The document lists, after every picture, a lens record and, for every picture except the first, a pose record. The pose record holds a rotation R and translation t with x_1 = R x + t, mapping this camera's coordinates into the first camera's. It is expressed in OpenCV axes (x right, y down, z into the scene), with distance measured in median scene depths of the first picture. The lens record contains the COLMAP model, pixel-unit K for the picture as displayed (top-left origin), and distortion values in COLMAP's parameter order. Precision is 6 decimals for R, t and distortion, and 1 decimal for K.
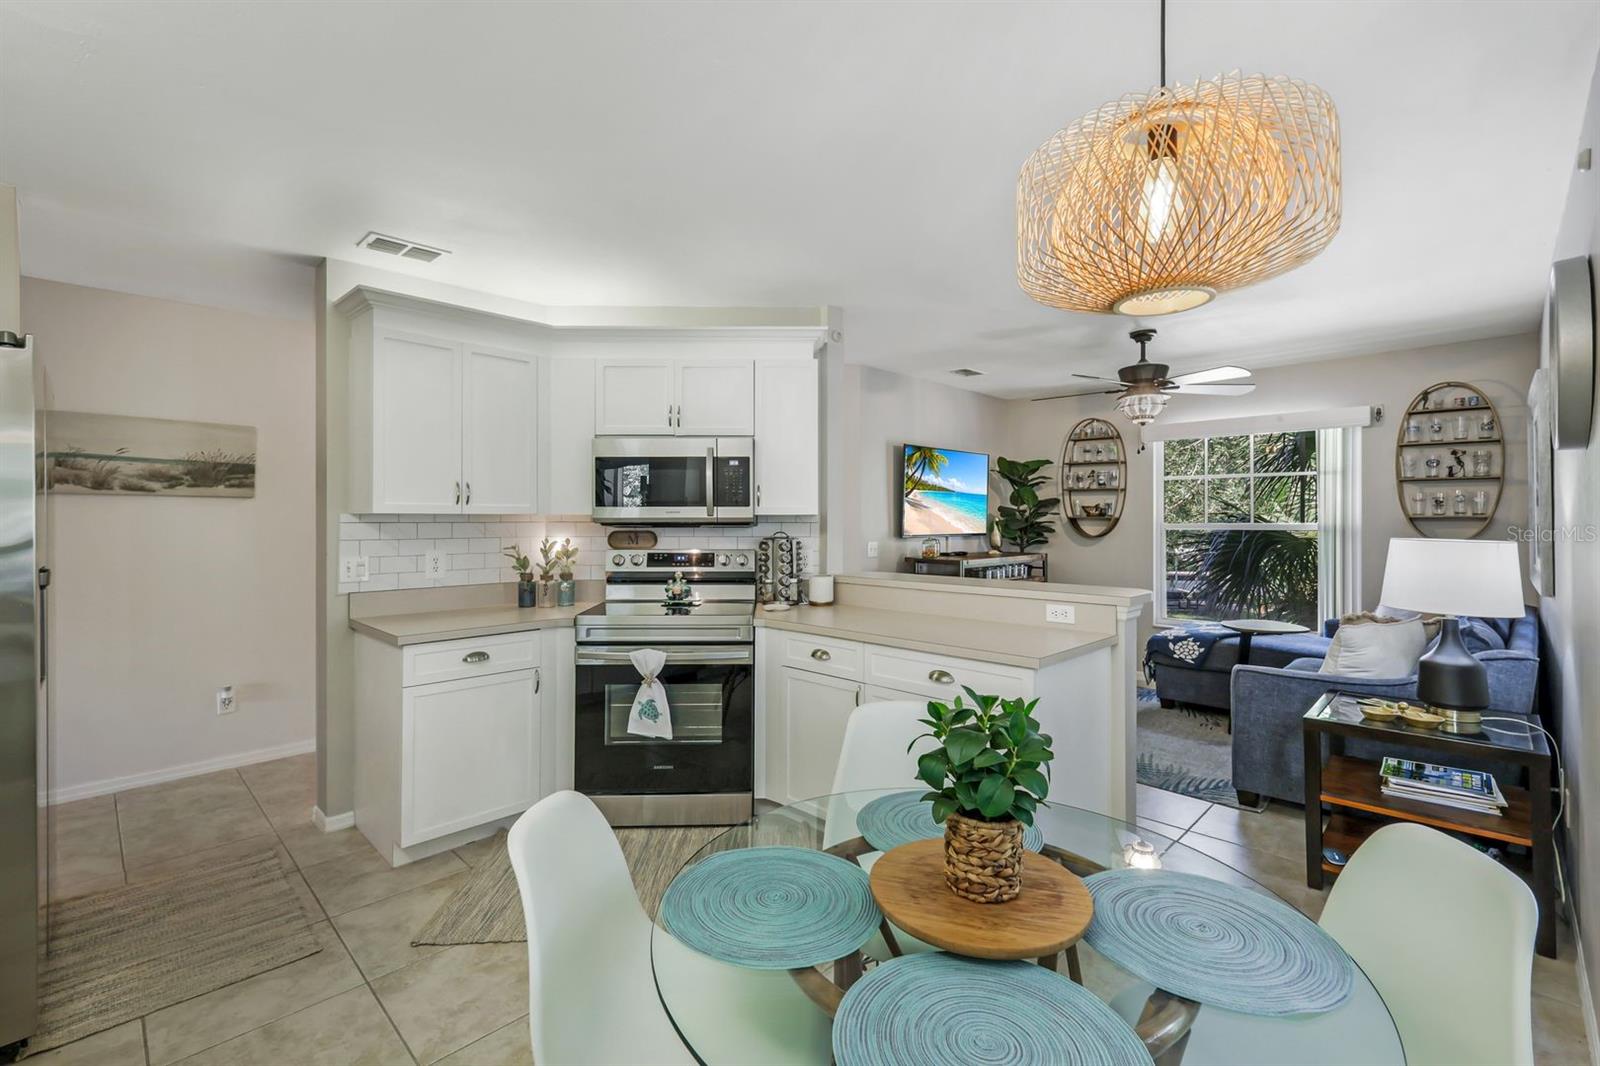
lens RADIAL K [[699.6, 0, 800.9], [0, 699.6, 519.7], [0, 0, 1]] dist [0.002249, 0.000760]
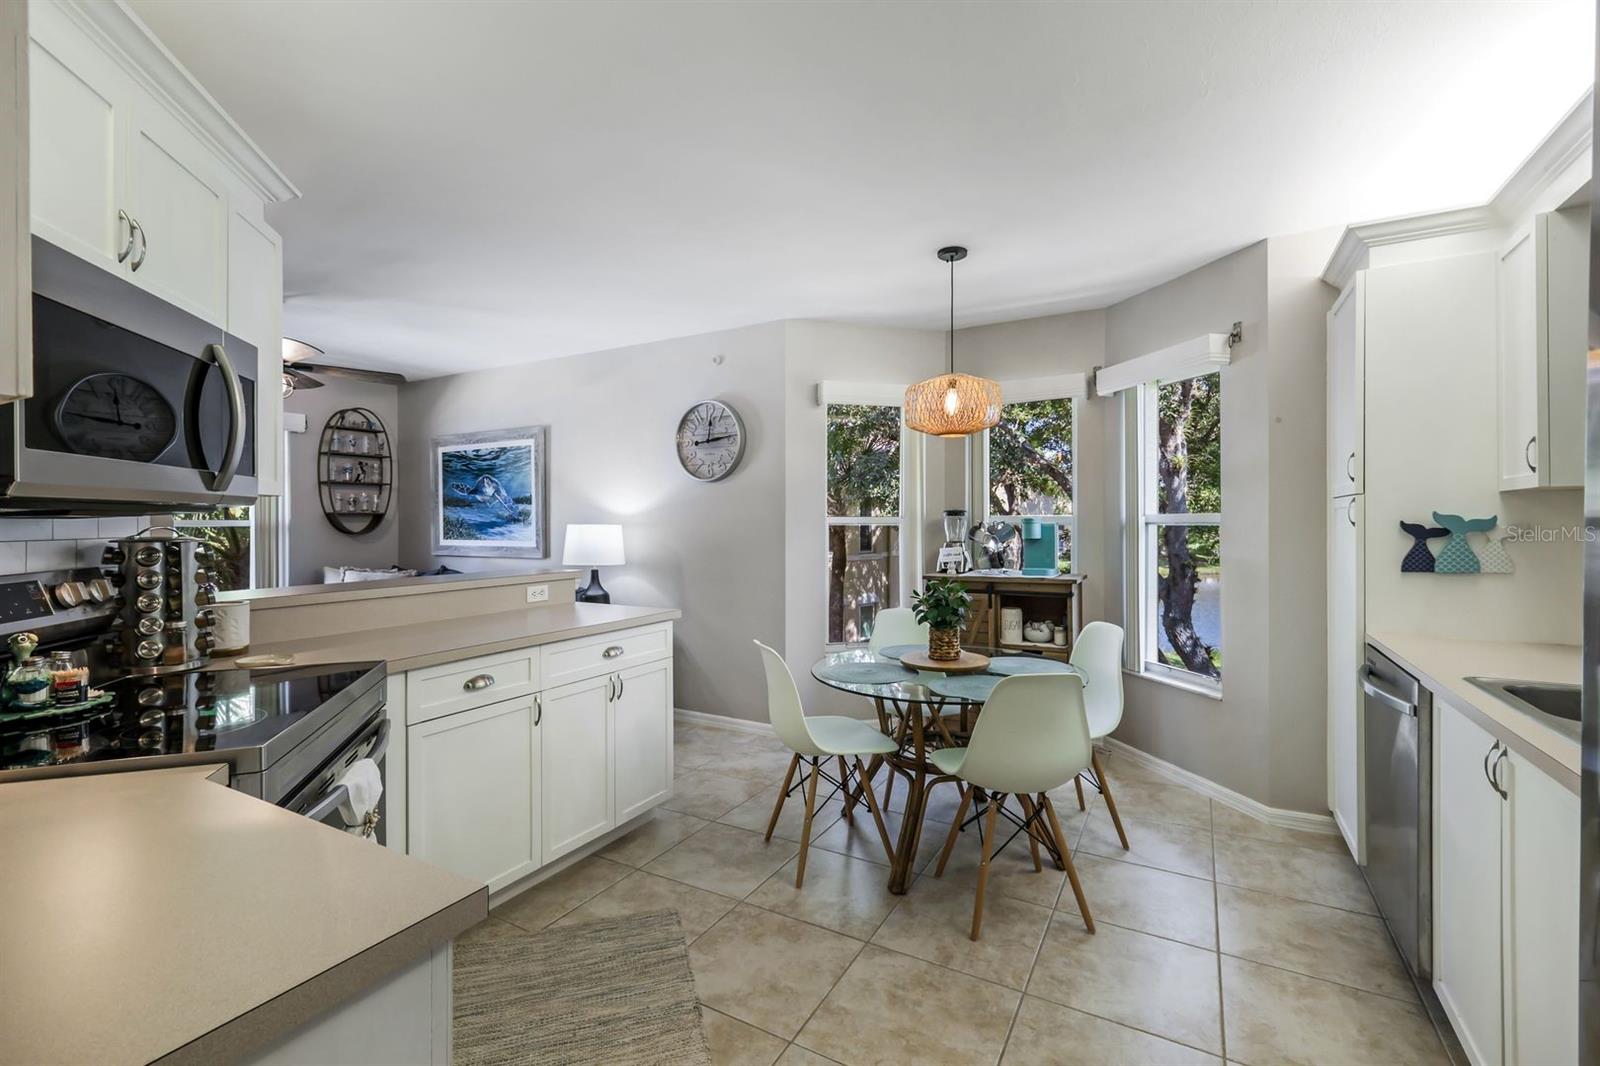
lens RADIAL K [[687.8, 0, 800.2], [0, 687.8, 523.2], [0, 0, 1]] dist [-0.001871, -0.000054]
pose [[-0.270852, -0.001245, 0.962620, -0.485338], [-0.001889, 0.999998, 0.000762, 0.011788], [-0.962619, -0.001612, -0.270854, 0.536772]]
